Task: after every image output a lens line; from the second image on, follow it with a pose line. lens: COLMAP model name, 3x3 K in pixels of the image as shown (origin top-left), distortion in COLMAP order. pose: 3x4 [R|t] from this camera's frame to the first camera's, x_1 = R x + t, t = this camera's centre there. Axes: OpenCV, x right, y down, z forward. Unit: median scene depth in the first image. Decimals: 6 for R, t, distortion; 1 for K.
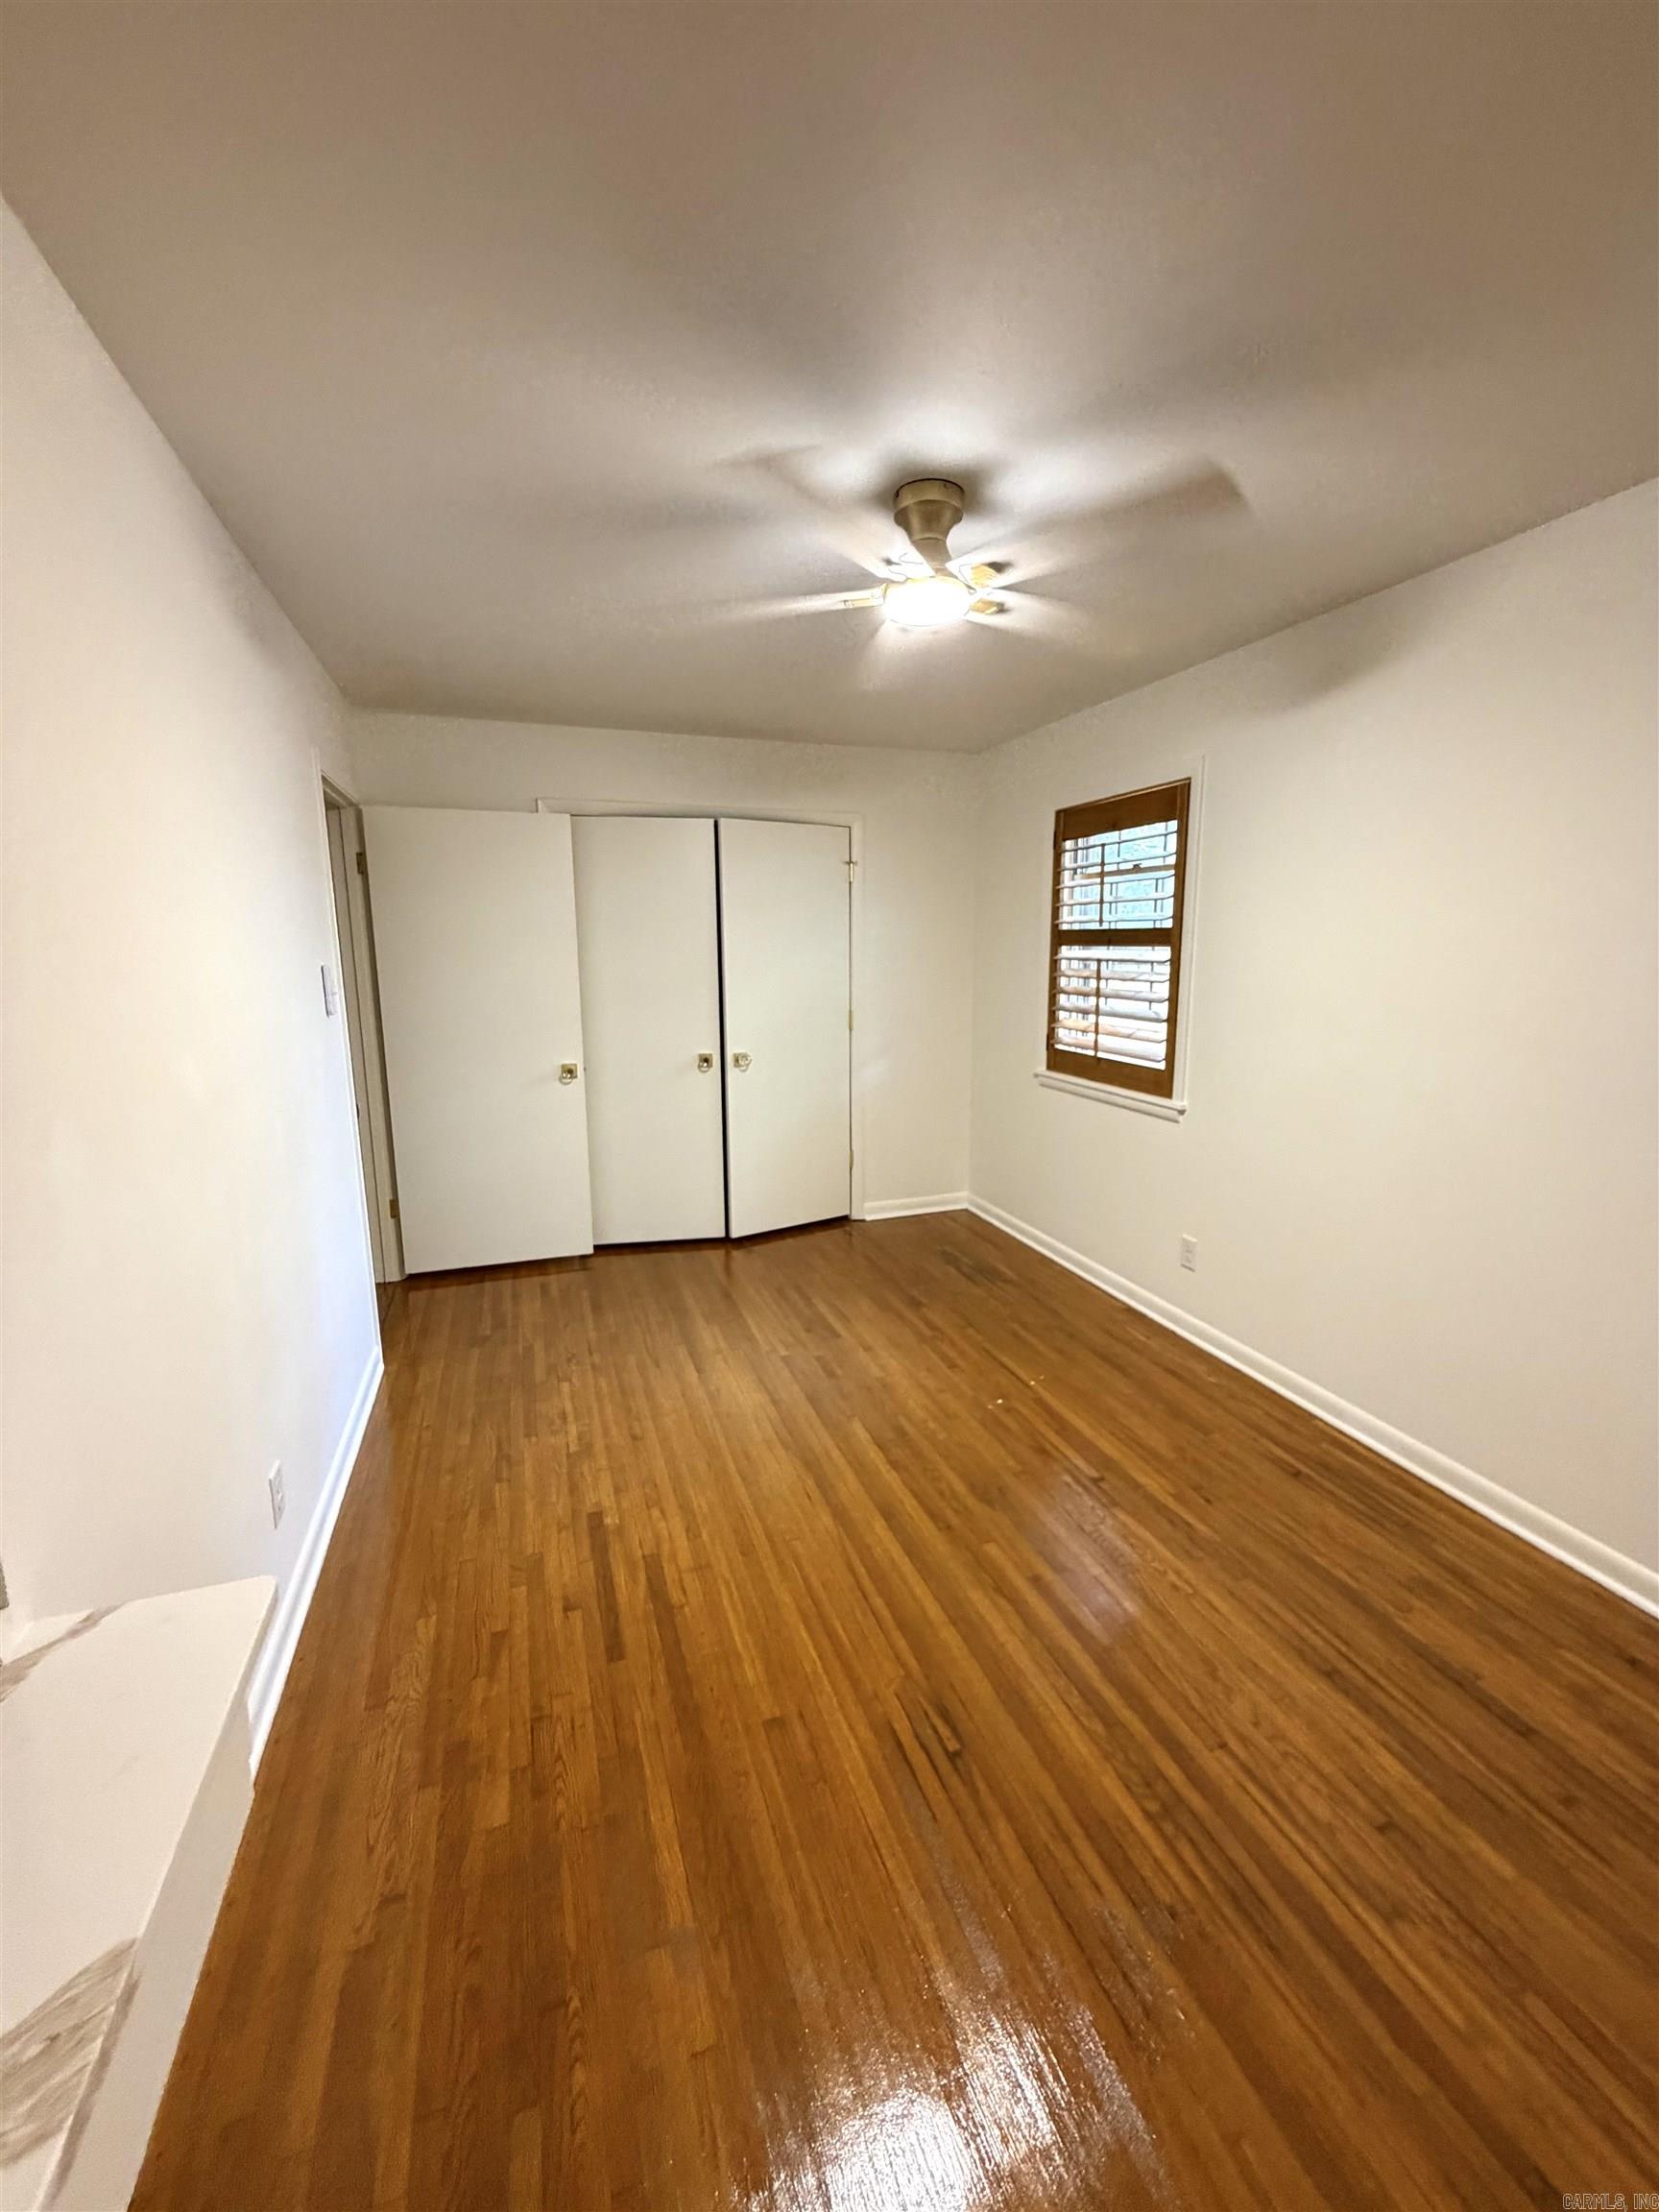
lens RADIAL K [[885.6, 0, 830.9], [0, 885.6, 1098.1], [0, 0, 1]] dist [0.000798, -0.000081]
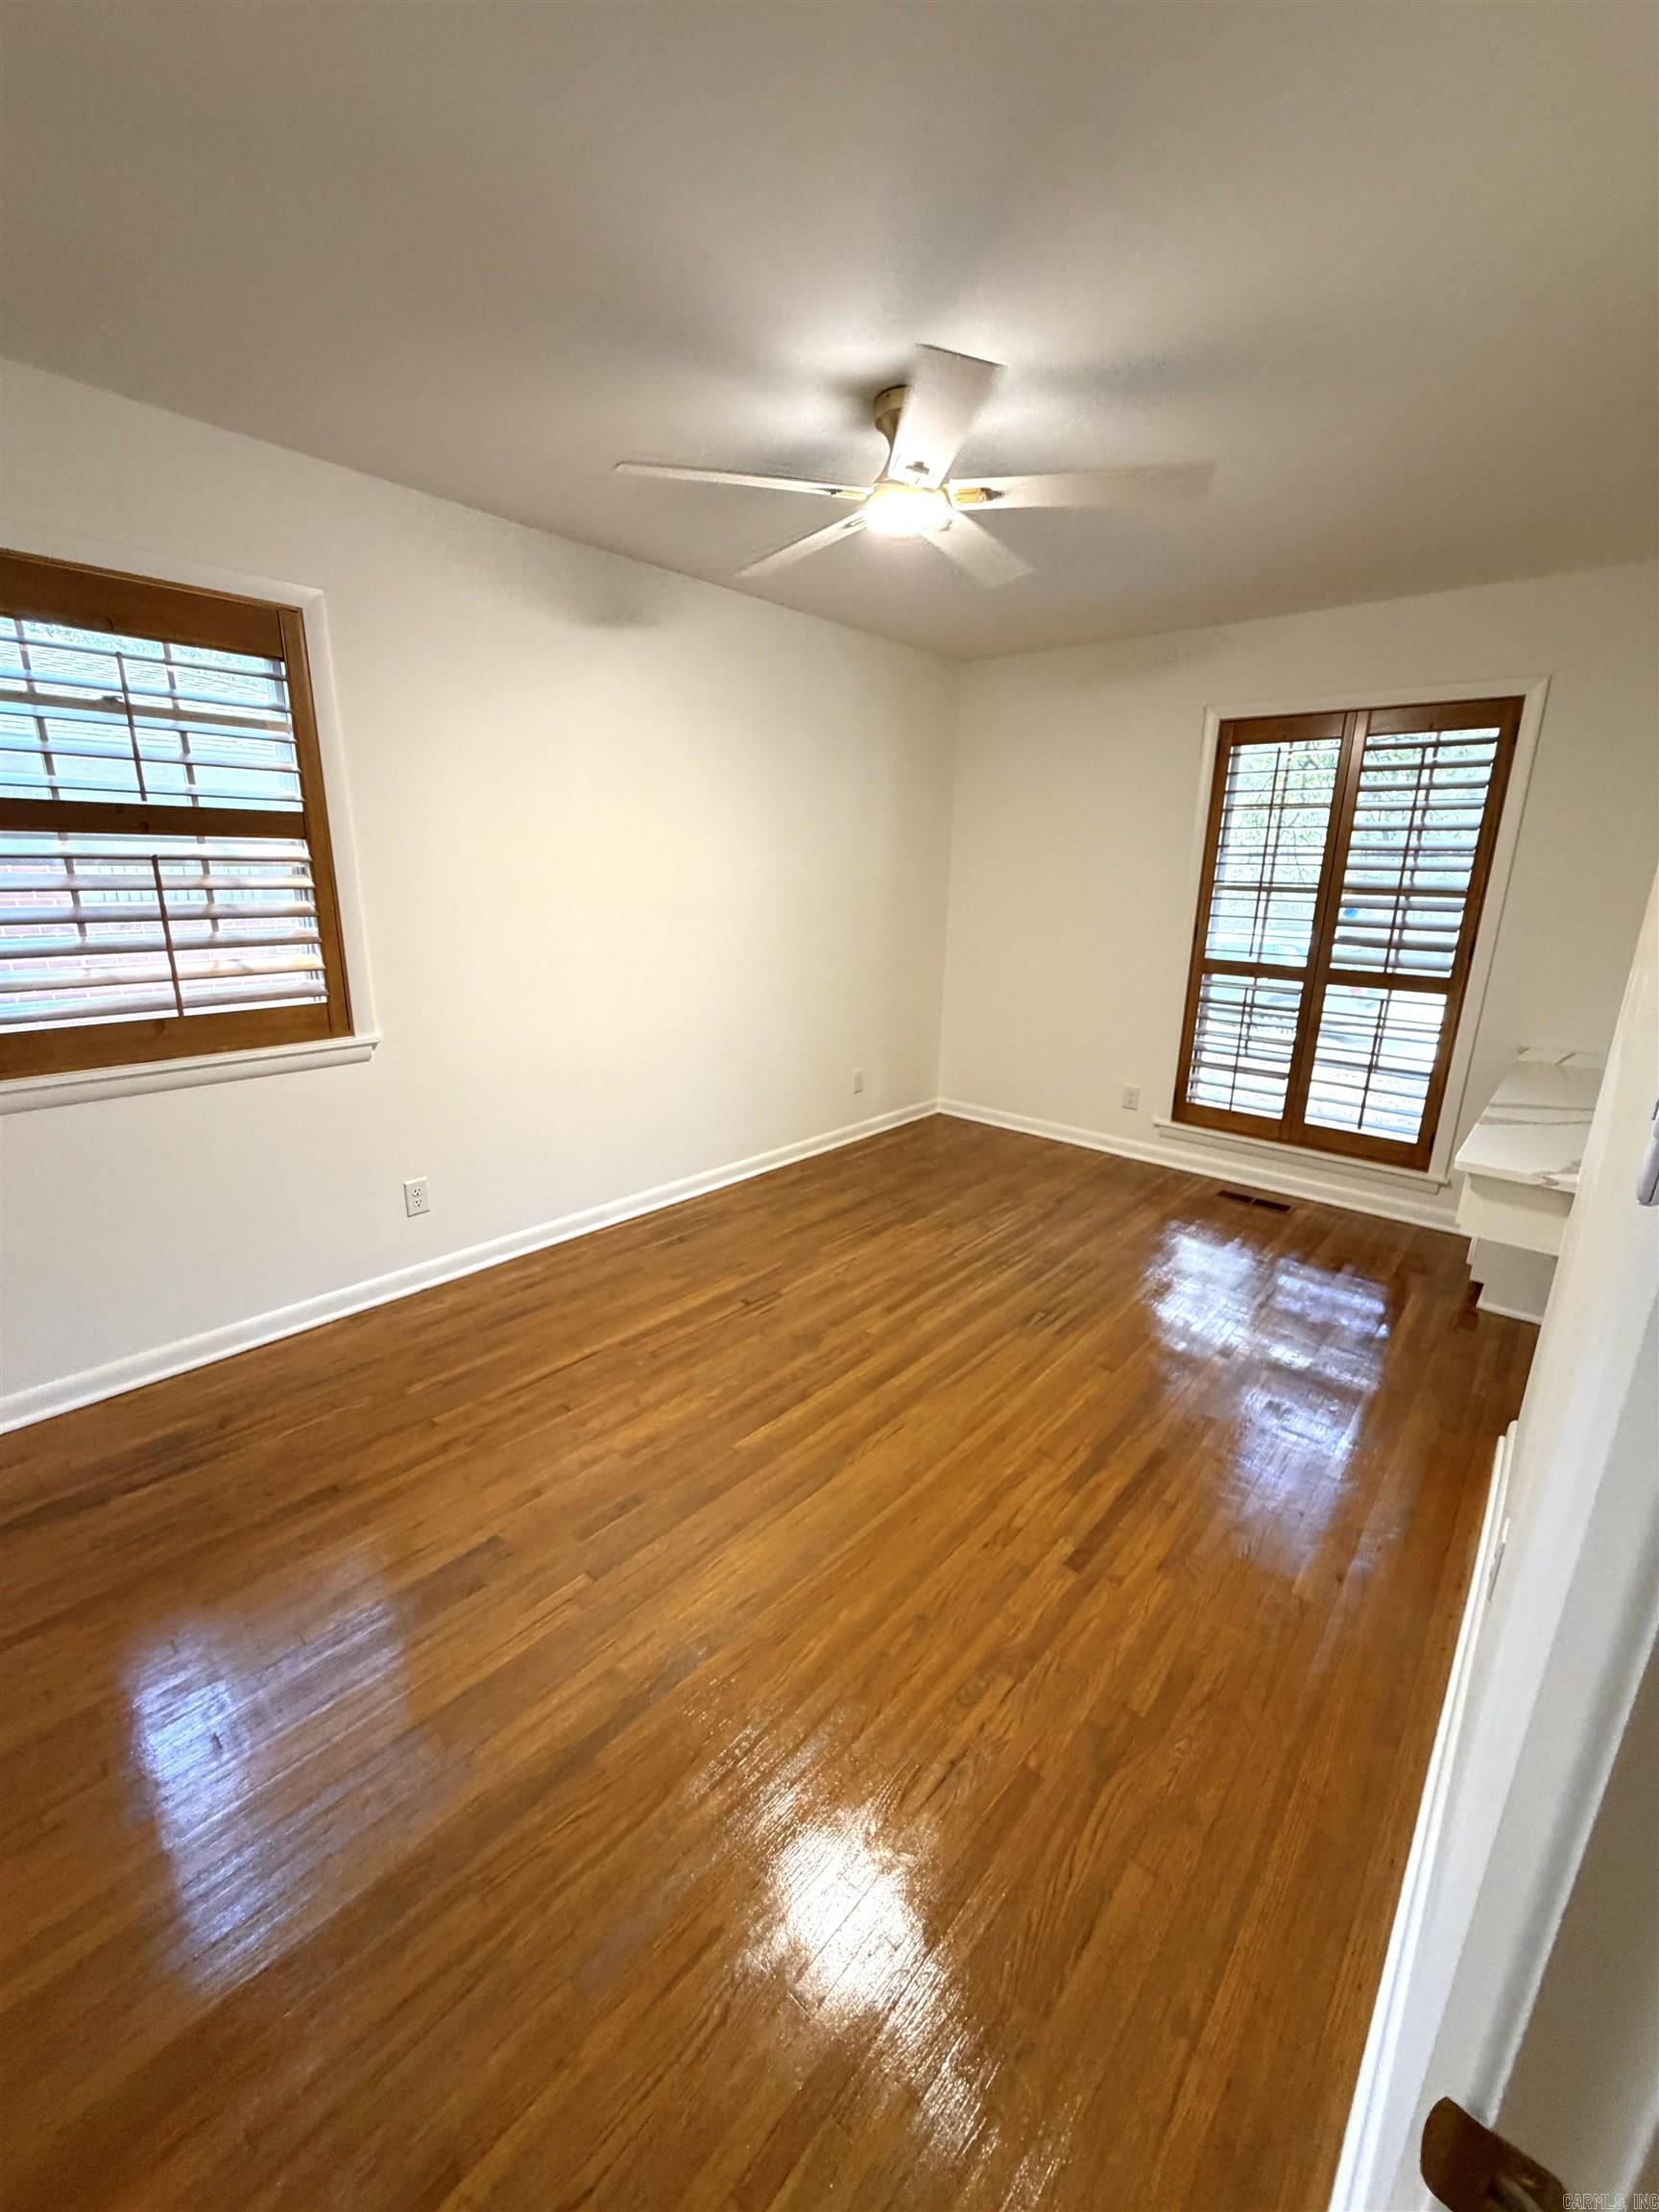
lens RADIAL K [[885.6, 0, 830.9], [0, 885.6, 1098.1], [0, 0, 1]] dist [0.000798, -0.000081]
pose [[-0.490982, -0.233800, 0.839210, -0.637618], [0.134578, 0.931396, 0.338217, -0.197313], [-0.860712, 0.278998, -0.425834, 1.227584]]
